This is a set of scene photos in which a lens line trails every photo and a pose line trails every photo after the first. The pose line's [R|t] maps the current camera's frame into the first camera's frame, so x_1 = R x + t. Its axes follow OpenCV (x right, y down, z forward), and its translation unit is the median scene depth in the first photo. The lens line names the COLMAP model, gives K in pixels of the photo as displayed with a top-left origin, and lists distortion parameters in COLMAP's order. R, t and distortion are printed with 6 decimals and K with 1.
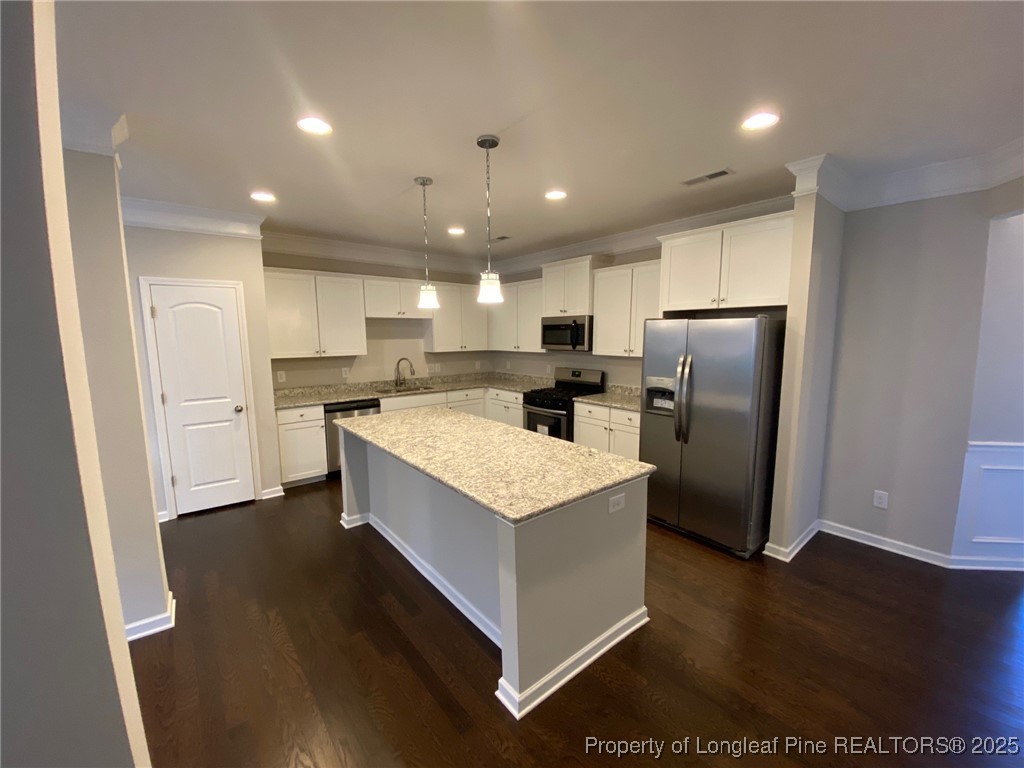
lens RADIAL K [[417.3, 0, 508.5], [0, 417.3, 384.3], [0, 0, 1]] dist [0.020887, -0.022142]
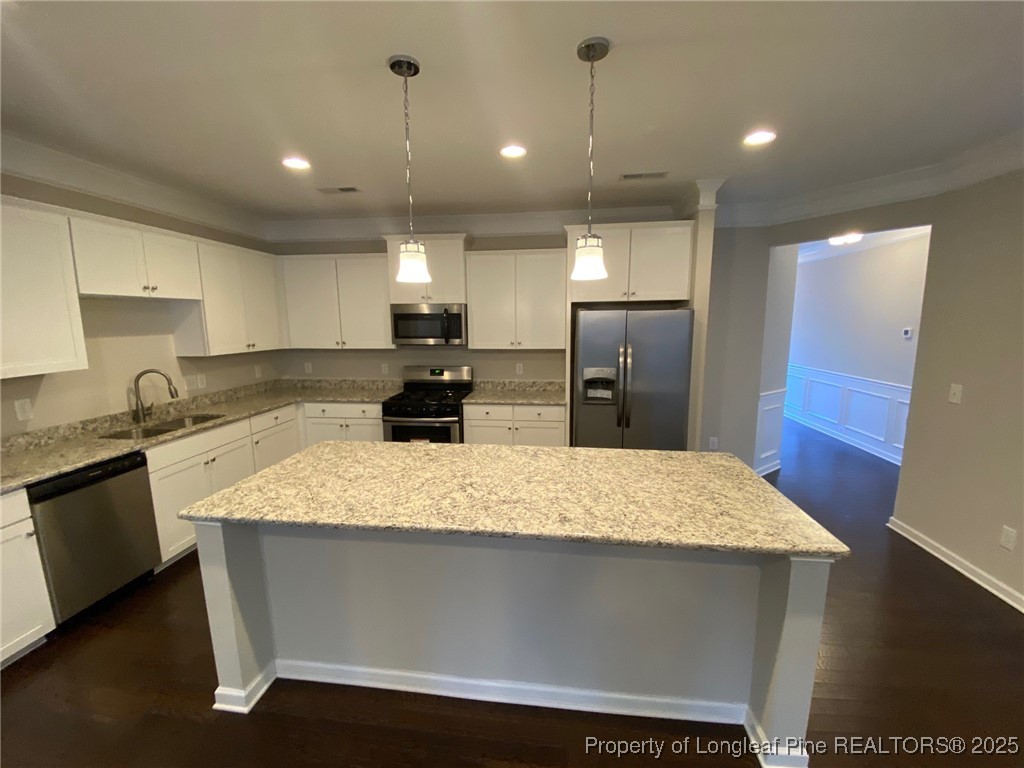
lens RADIAL K [[417.3, 0, 508.5], [0, 417.3, 384.3], [0, 0, 1]] dist [0.020887, -0.022142]
pose [[0.714531, -0.102669, 0.692029, -0.363859], [0.088838, 0.994481, 0.055814, -0.038857], [-0.693940, 0.021597, 0.719709, 0.319283]]
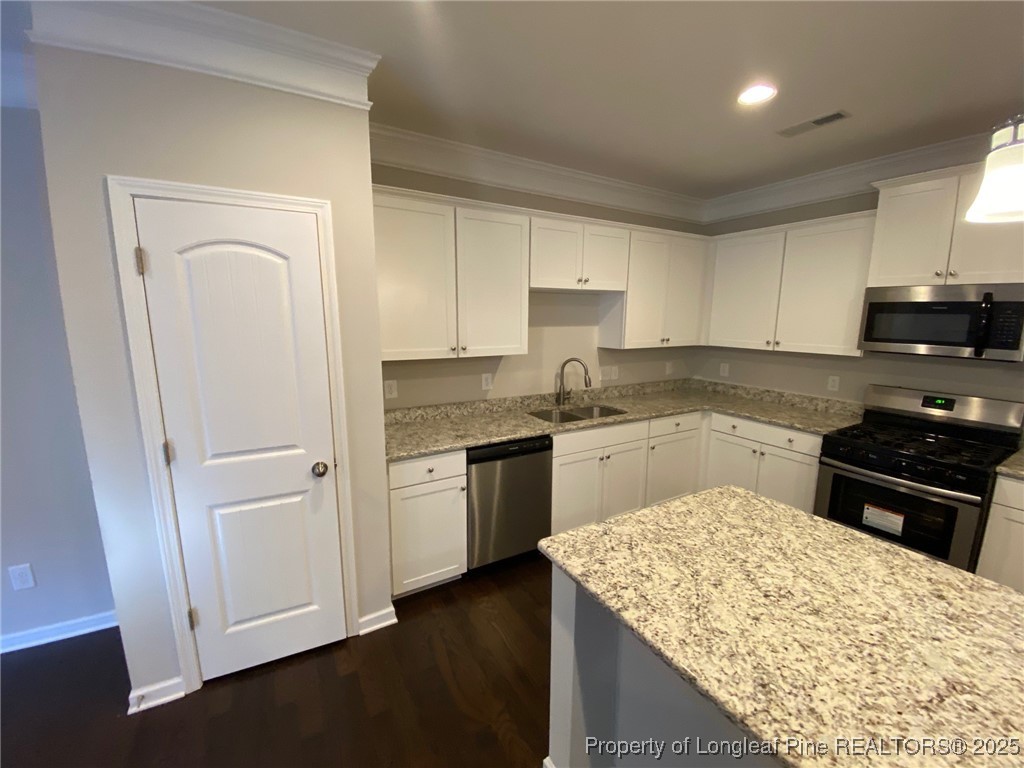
lens RADIAL K [[417.3, 0, 508.5], [0, 417.3, 384.3], [0, 0, 1]] dist [0.020887, -0.022142]
pose [[0.988836, 0.040447, -0.143415, -0.313022], [-0.034146, 0.998352, 0.046125, -0.060179], [0.145045, -0.040712, 0.988587, 0.481479]]
